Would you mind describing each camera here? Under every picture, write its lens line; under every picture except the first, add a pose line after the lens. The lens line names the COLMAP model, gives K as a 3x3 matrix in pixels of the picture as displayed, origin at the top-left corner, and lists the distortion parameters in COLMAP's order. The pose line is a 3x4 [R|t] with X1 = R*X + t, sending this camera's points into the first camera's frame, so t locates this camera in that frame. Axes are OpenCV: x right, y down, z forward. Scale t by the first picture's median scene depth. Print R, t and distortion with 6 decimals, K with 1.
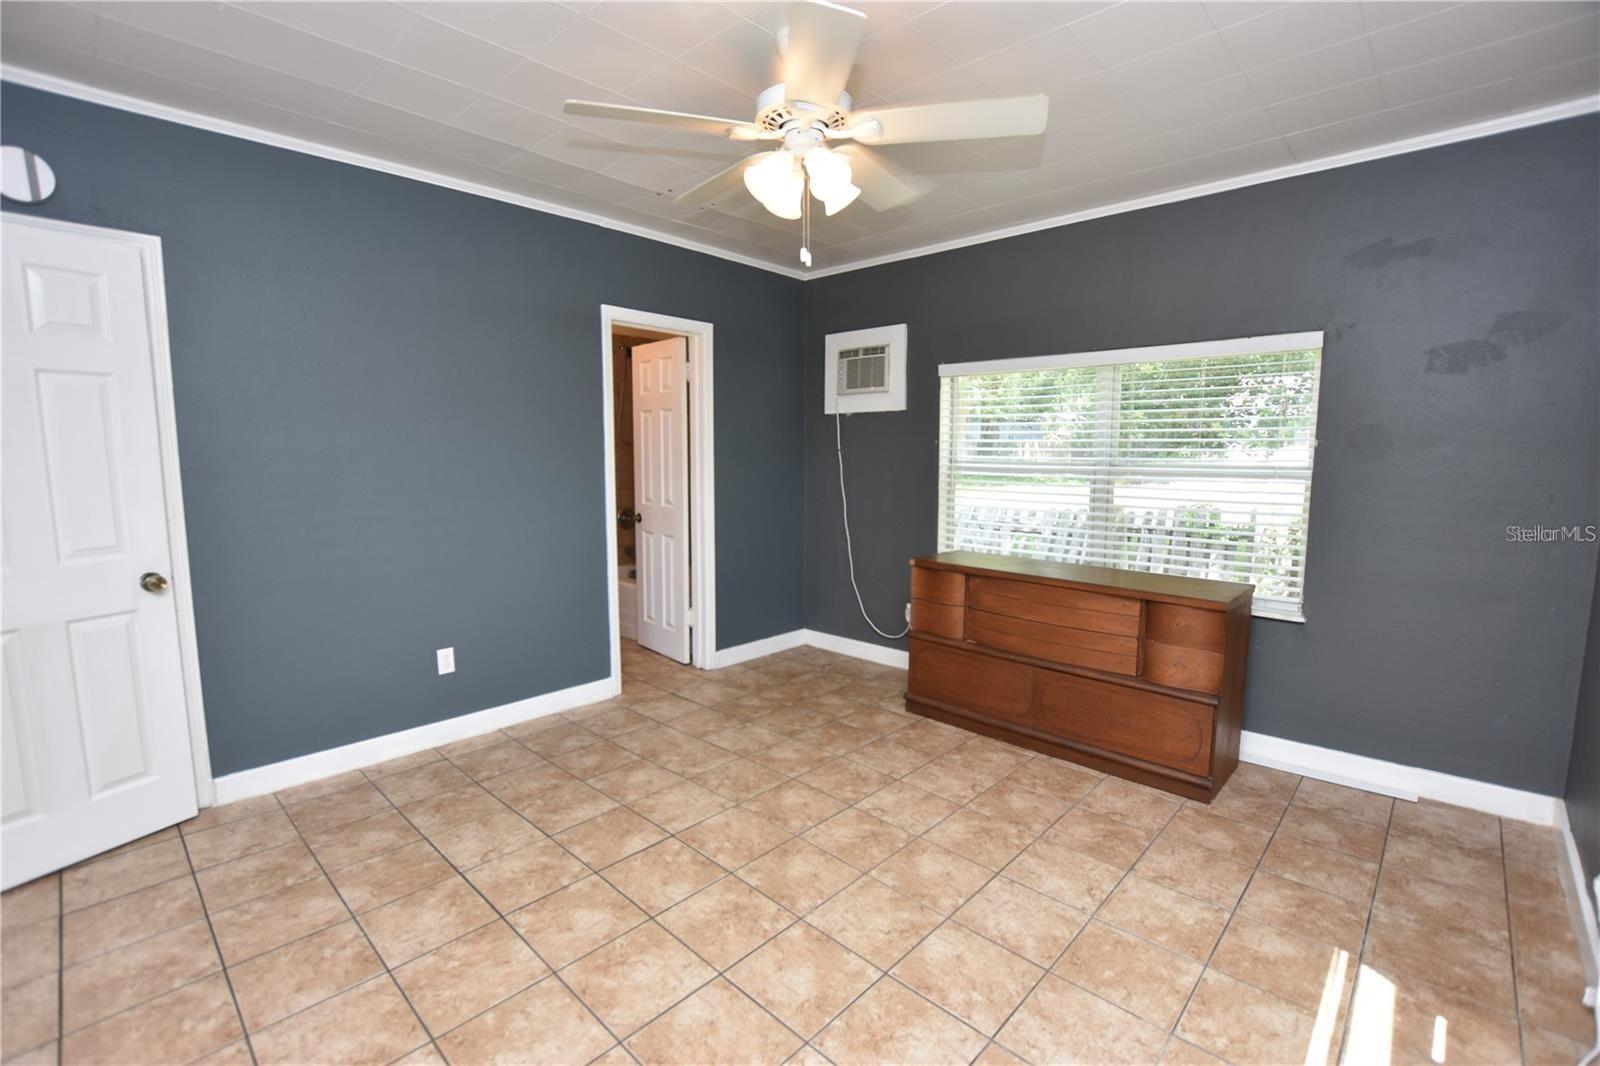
lens RADIAL K [[712.4, 0, 783.3], [0, 712.4, 527.8], [0, 0, 1]] dist [-0.028266, 0.001412]
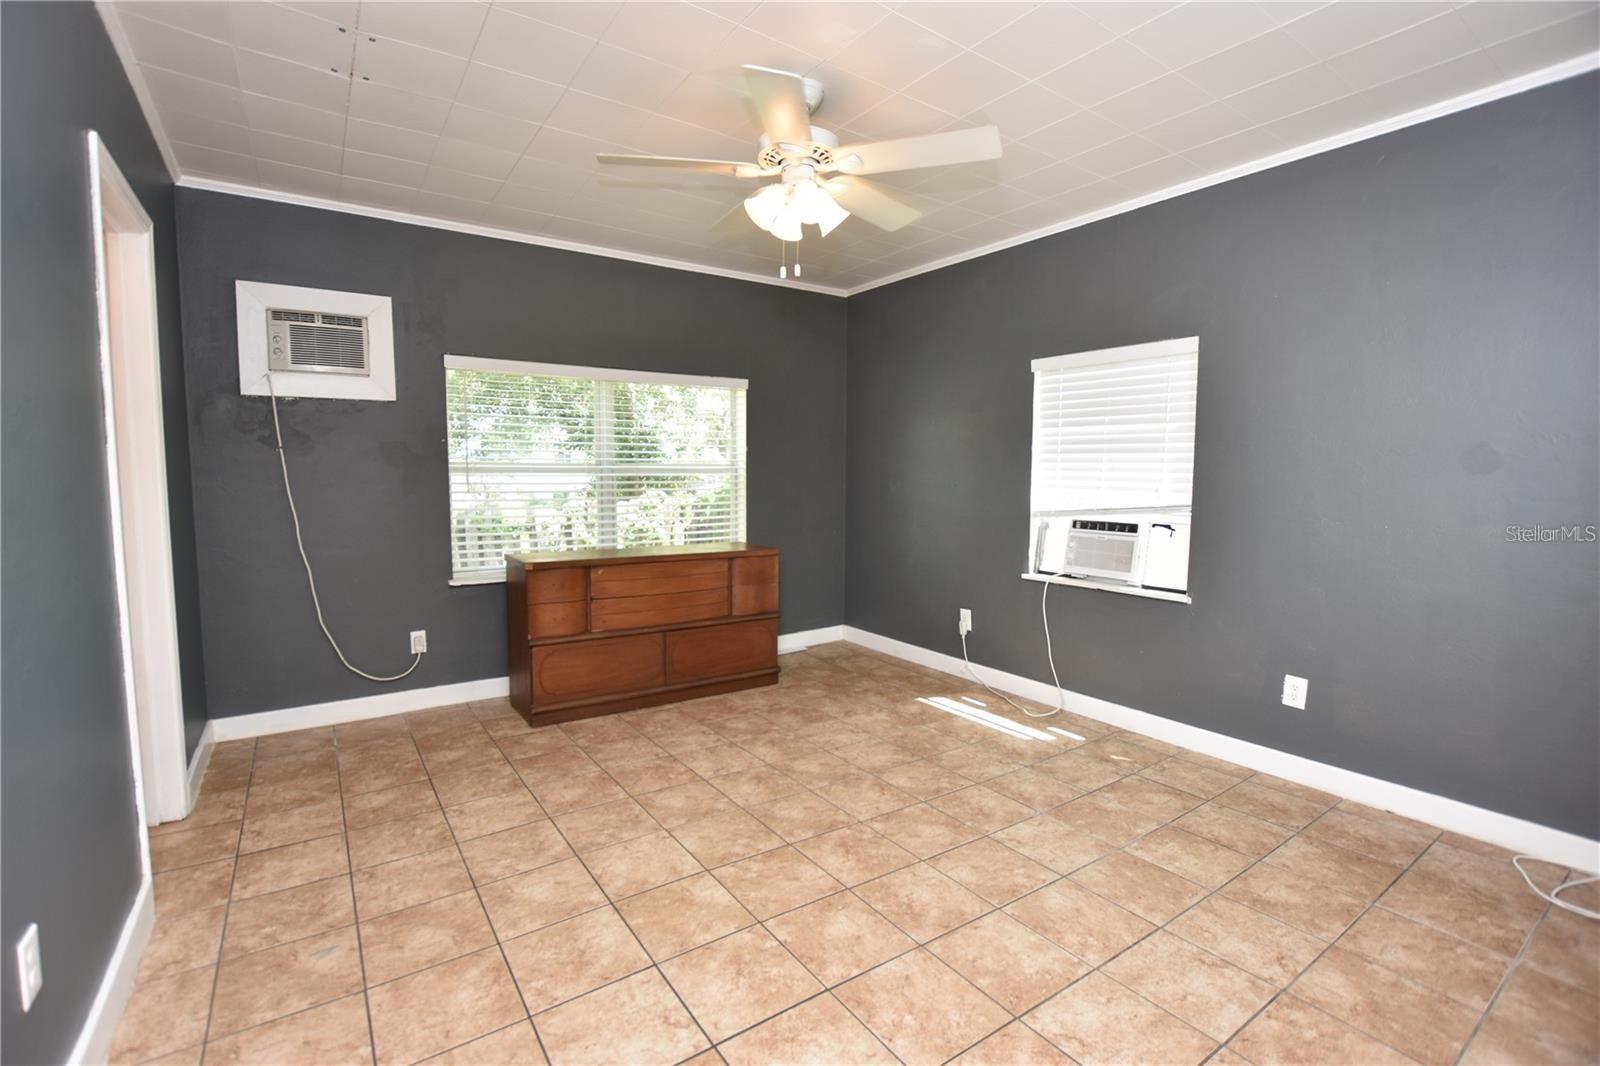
lens RADIAL K [[712.4, 0, 798.8], [0, 712.4, 520.0], [0, 0, 1]] dist [-0.028266, 0.001412]
pose [[0.201341, -0.065344, 0.977339, -0.779035], [0.104076, 0.993551, 0.044987, -0.020763], [-0.973976, 0.092660, 0.206843, 0.540074]]
